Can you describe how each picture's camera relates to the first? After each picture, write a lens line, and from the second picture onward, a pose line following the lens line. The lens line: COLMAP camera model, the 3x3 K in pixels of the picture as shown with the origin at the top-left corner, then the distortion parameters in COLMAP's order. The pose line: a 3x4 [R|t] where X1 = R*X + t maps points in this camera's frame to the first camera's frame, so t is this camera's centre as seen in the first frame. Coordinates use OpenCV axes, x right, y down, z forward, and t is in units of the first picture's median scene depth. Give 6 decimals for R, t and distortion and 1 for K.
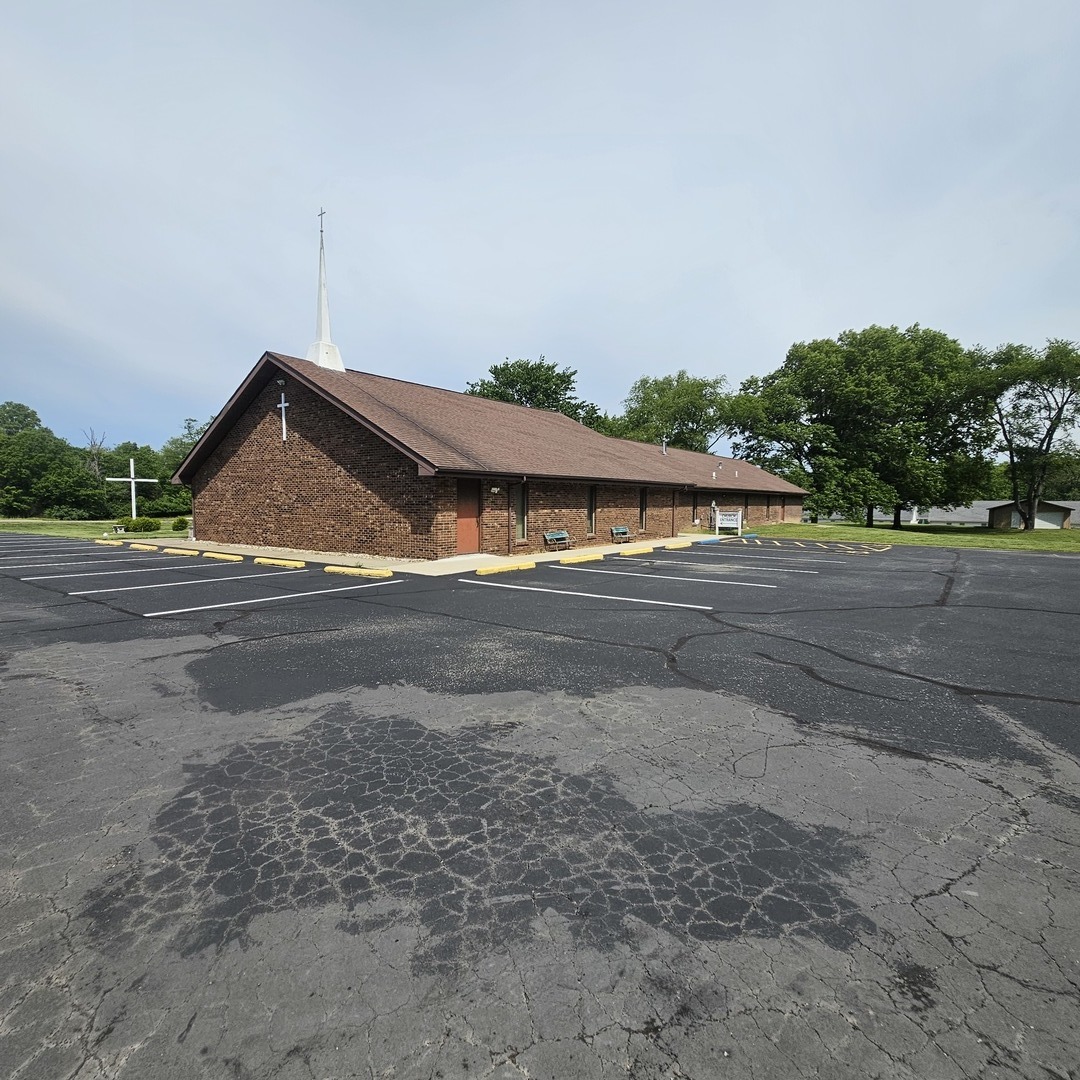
lens RADIAL K [[592.1, 0, 539.6], [0, 592.1, 512.4], [0, 0, 1]] dist [0.001715, 0.000177]
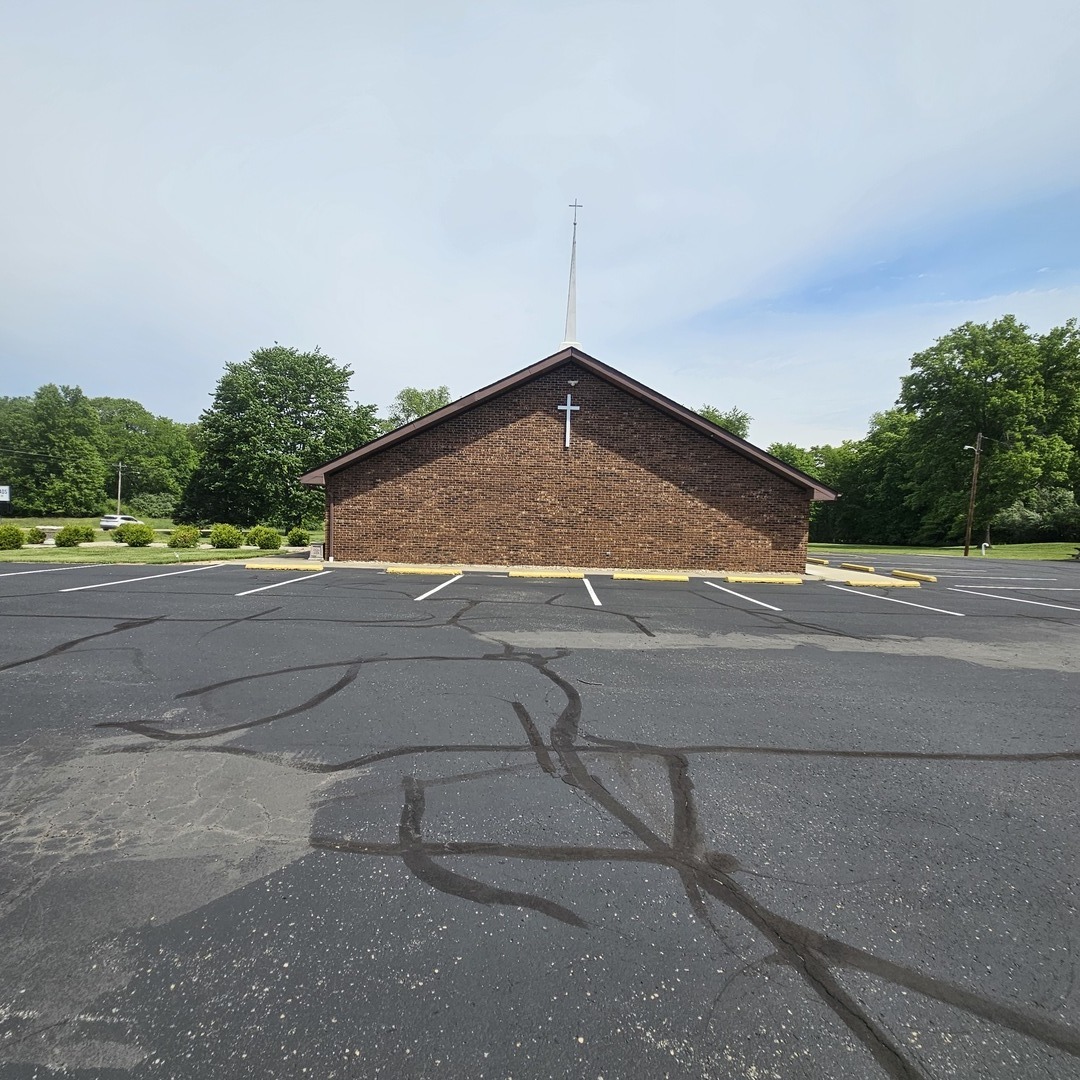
lens RADIAL K [[590.0, 0, 542.8], [0, 590.0, 514.5], [0, 0, 1]] dist [-0.001518, 0.000687]
pose [[0.800389, 0.023993, 0.599001, -1.002787], [-0.017068, 0.999706, -0.017237, -0.002834], [-0.599238, 0.003572, 0.800563, 0.308270]]
